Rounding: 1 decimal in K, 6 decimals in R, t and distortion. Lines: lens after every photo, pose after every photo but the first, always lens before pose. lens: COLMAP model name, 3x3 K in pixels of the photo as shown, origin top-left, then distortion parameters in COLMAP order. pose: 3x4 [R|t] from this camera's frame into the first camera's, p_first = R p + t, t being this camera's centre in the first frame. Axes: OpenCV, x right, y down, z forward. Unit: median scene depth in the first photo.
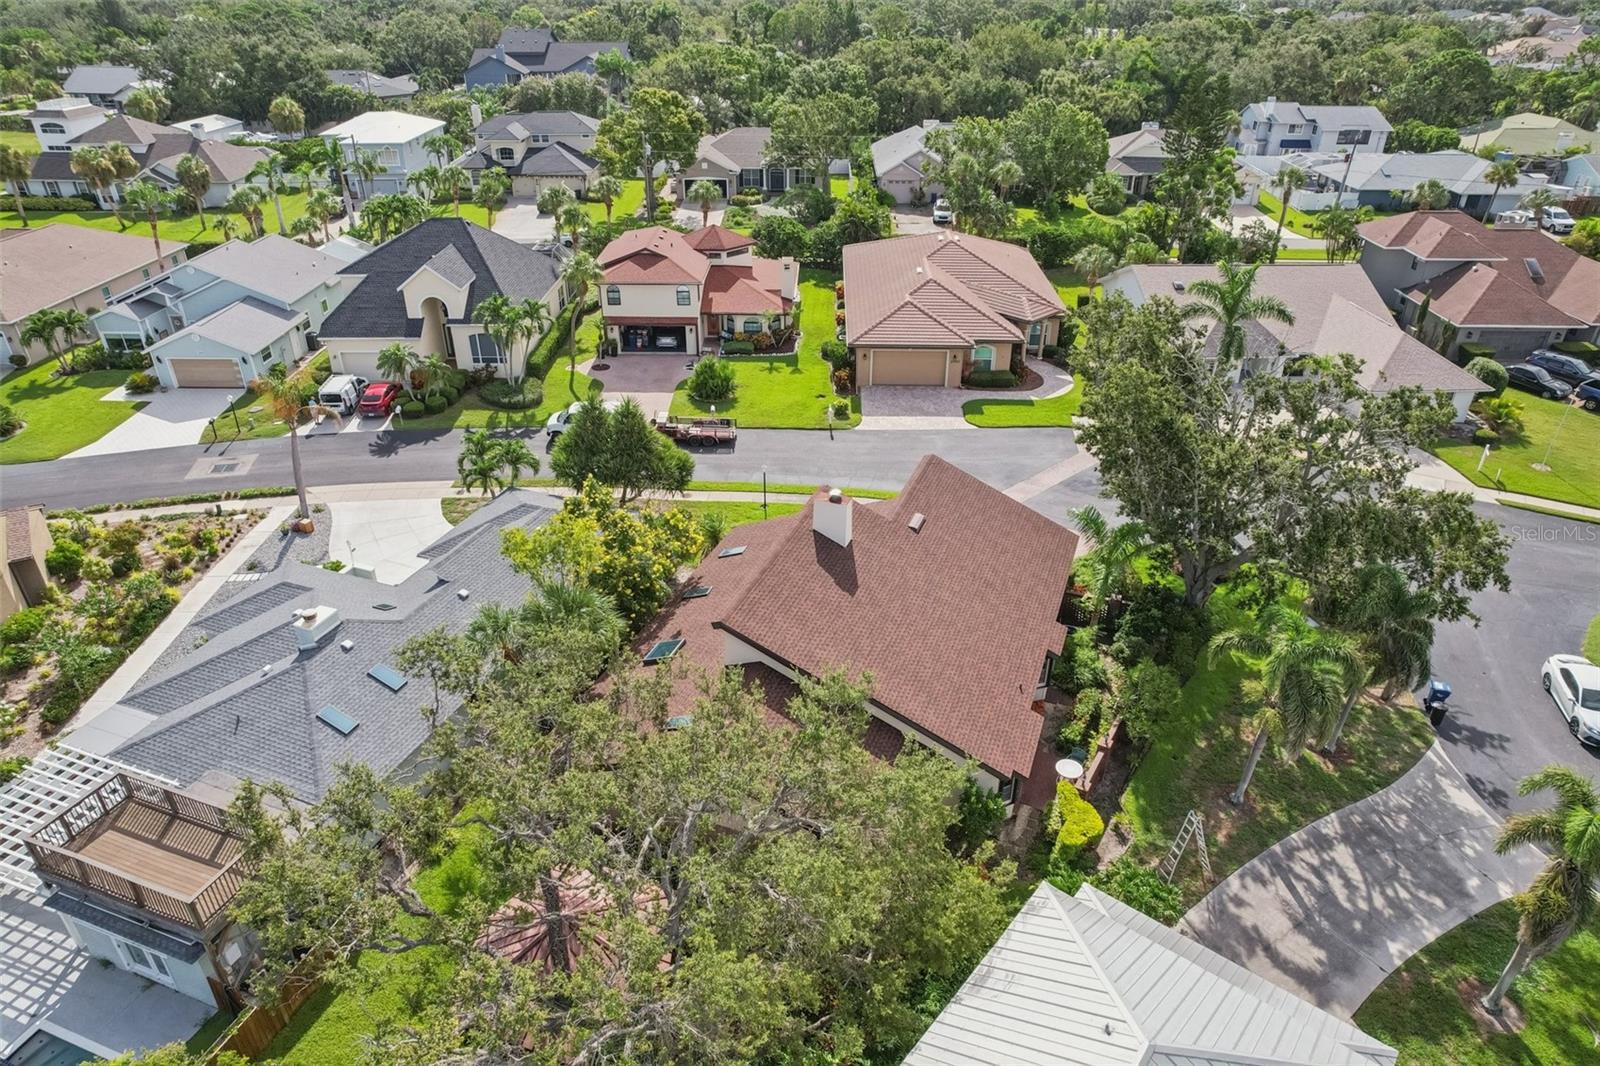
lens RADIAL K [[1026.1, 0, 806.3], [0, 1026.1, 548.3], [0, 0, 1]] dist [-0.079741, 0.069468]
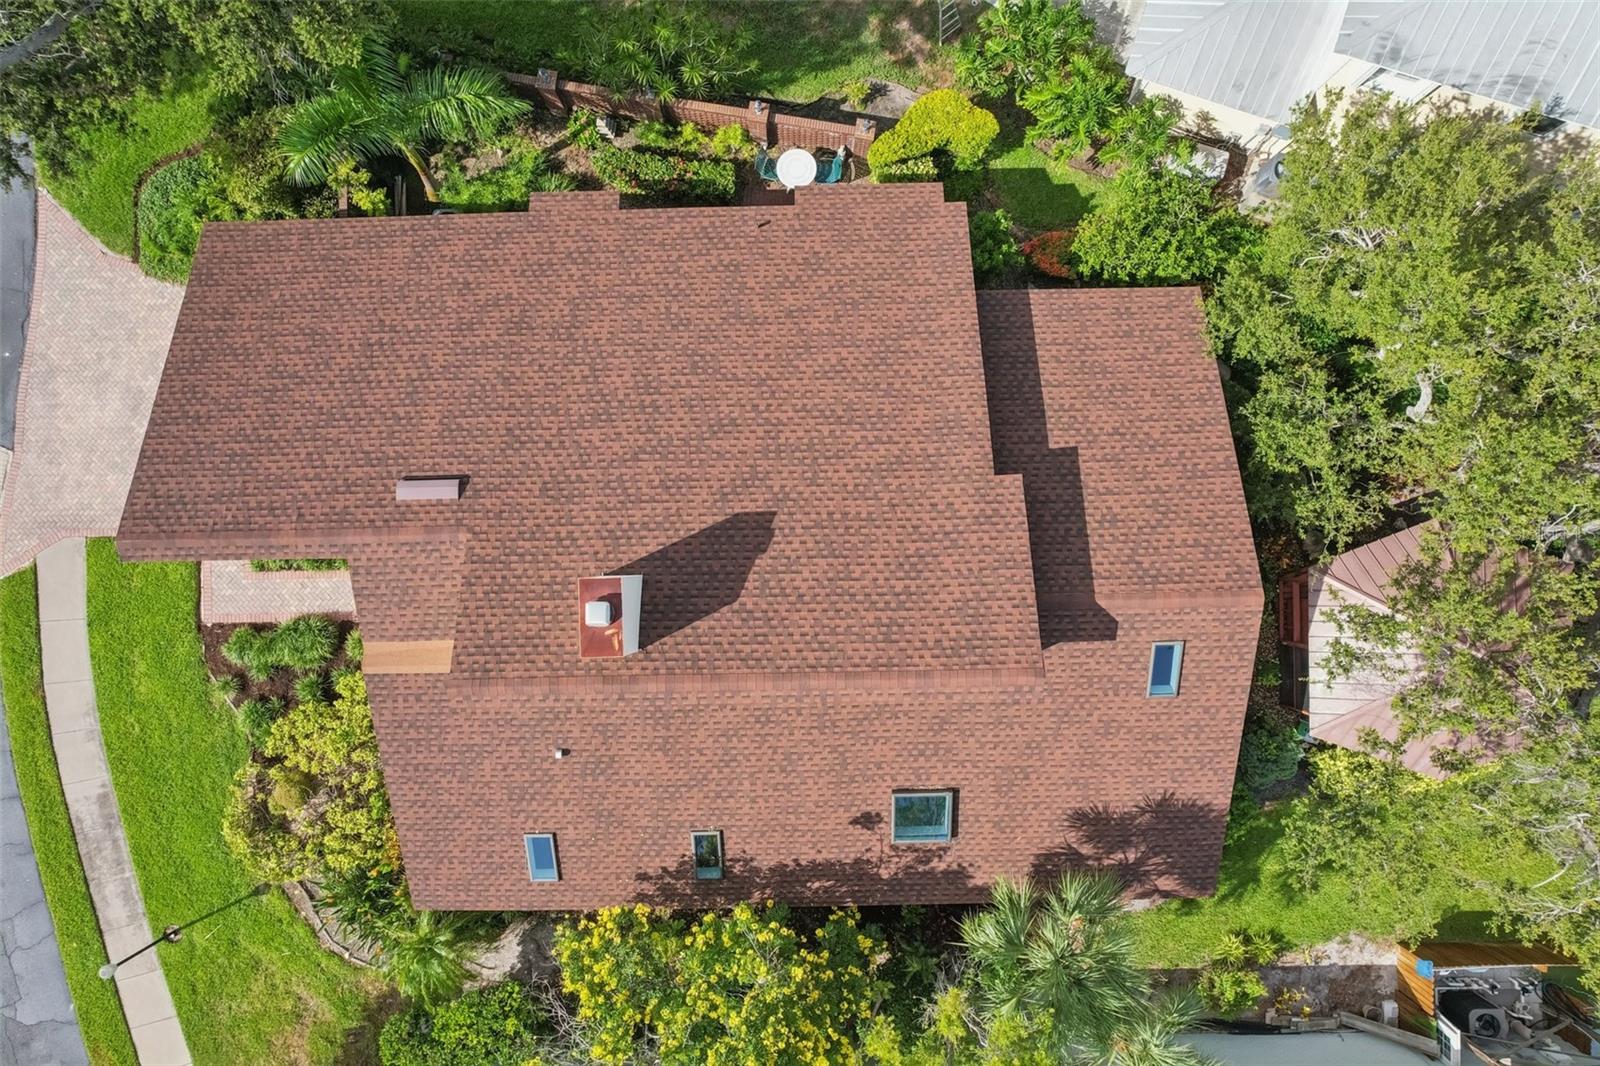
lens RADIAL K [[1026.1, 0, 806.3], [0, 1026.1, 548.3], [0, 0, 1]] dist [-0.079741, 0.069468]
pose [[-0.364378, -0.931171, 0.012216, 0.009345], [0.492981, -0.181747, 0.850845, -0.215573], [-0.790062, 0.316052, 0.525274, 0.400114]]
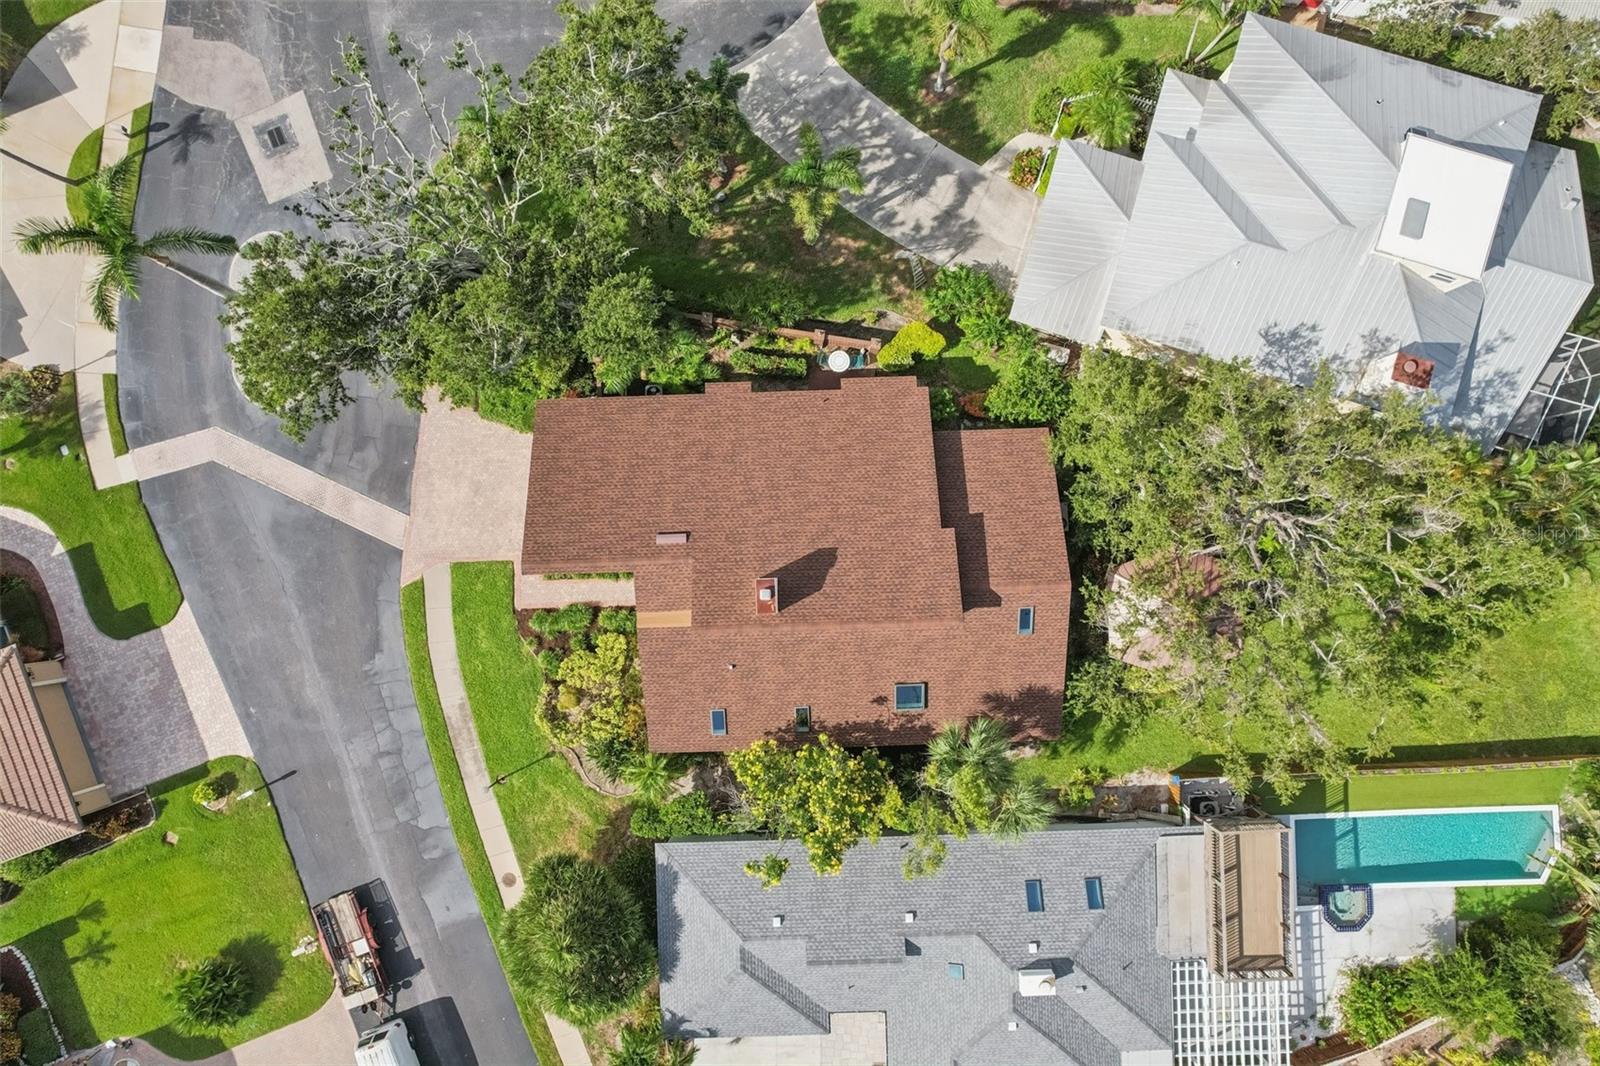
lens RADIAL K [[1026.1, 0, 806.3], [0, 1026.1, 548.3], [0, 0, 1]] dist [-0.079741, 0.069468]
pose [[-0.376537, -0.926171, 0.020649, 0.019531], [0.487632, -0.179197, 0.854461, -0.504853], [-0.787677, 0.331805, 0.519105, 0.252566]]
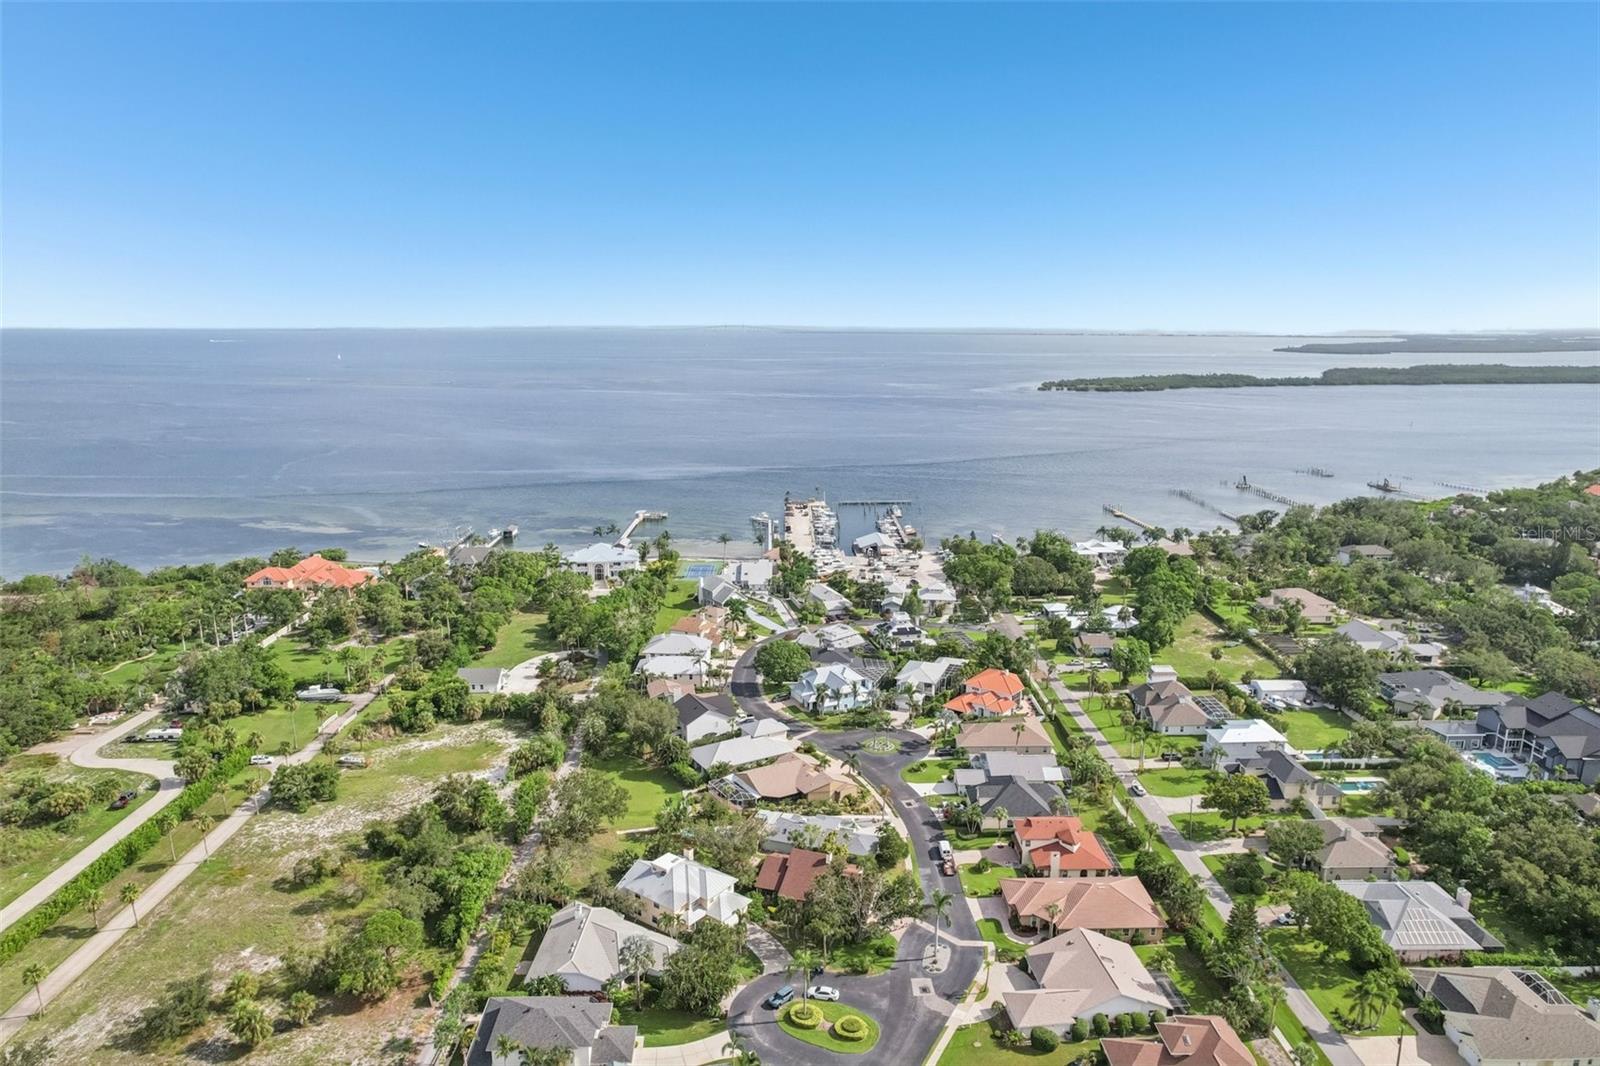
lens RADIAL K [[1026.1, 0, 806.3], [0, 1026.1, 548.3], [0, 0, 1]] dist [-0.079741, 0.069468]
pose [[0.028899, 0.221184, -0.974804, 2.591929], [-0.535928, 0.826625, 0.171674, -1.178641], [0.843769, 0.517464, 0.142427, -0.323218]]
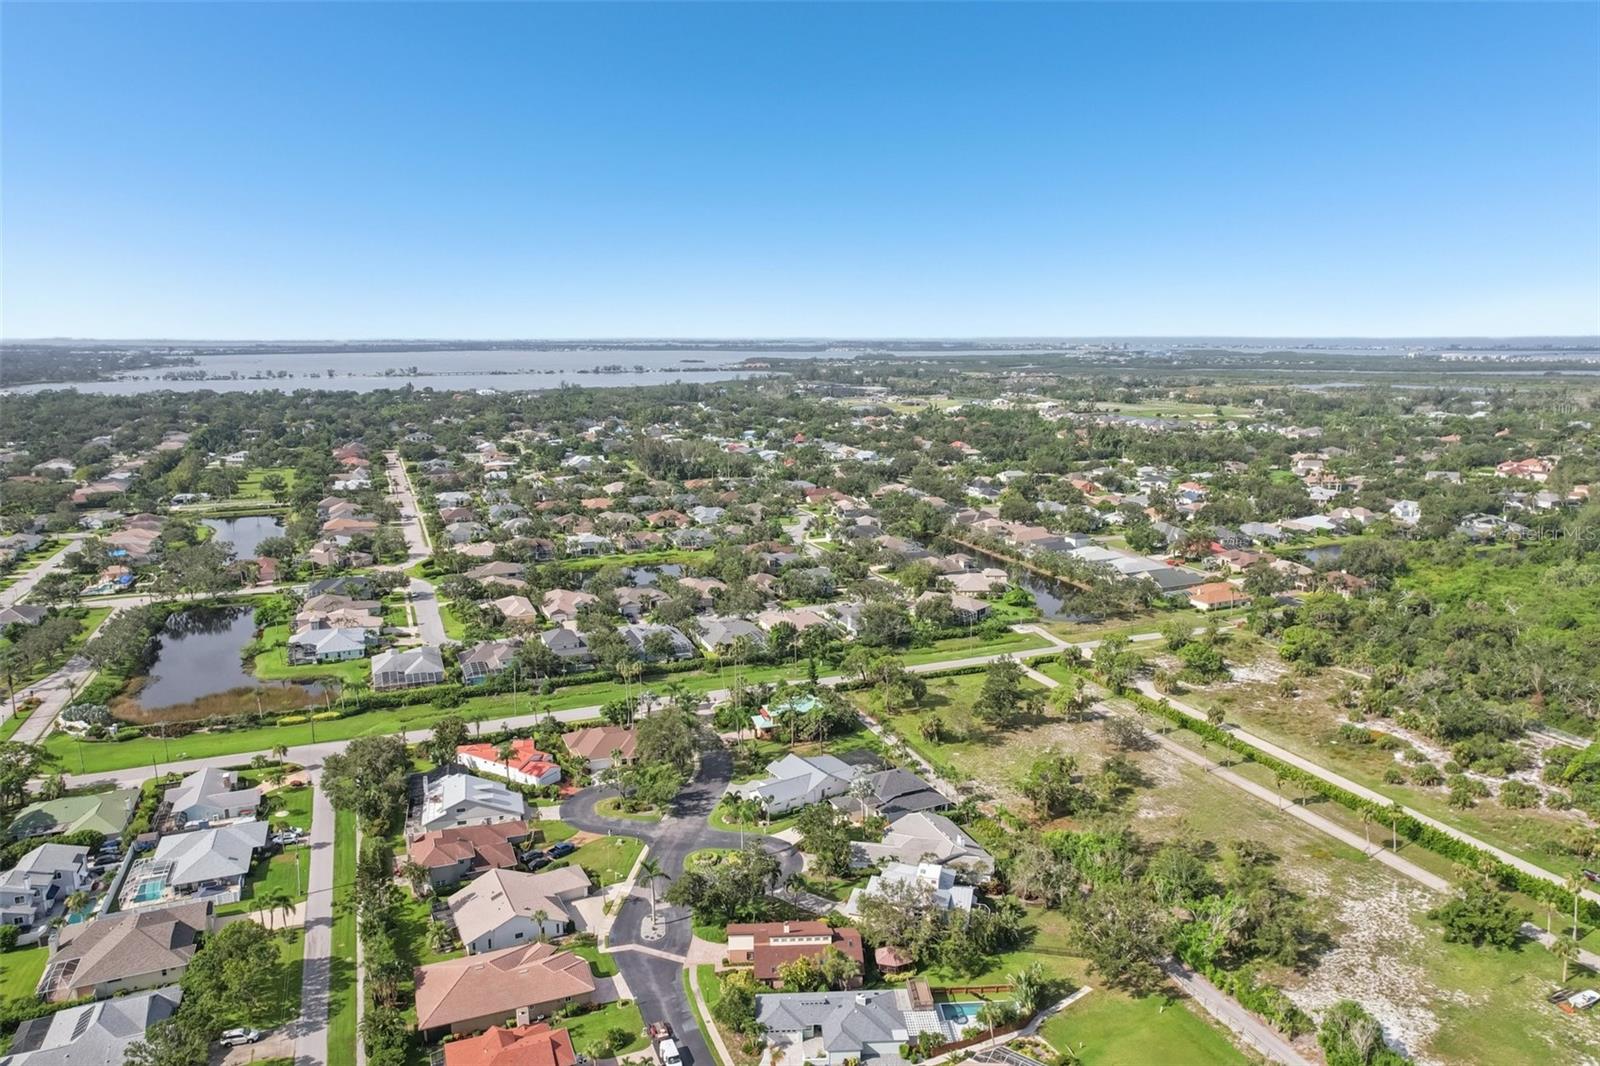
lens RADIAL K [[1026.1, 0, 806.3], [0, 1026.1, 548.3], [0, 0, 1]] dist [-0.079741, 0.069468]
pose [[-0.402587, -0.192265, 0.894963, -2.057470], [0.480249, 0.787969, 0.385313, -1.689625], [-0.779285, 0.584927, -0.224891, 0.562331]]
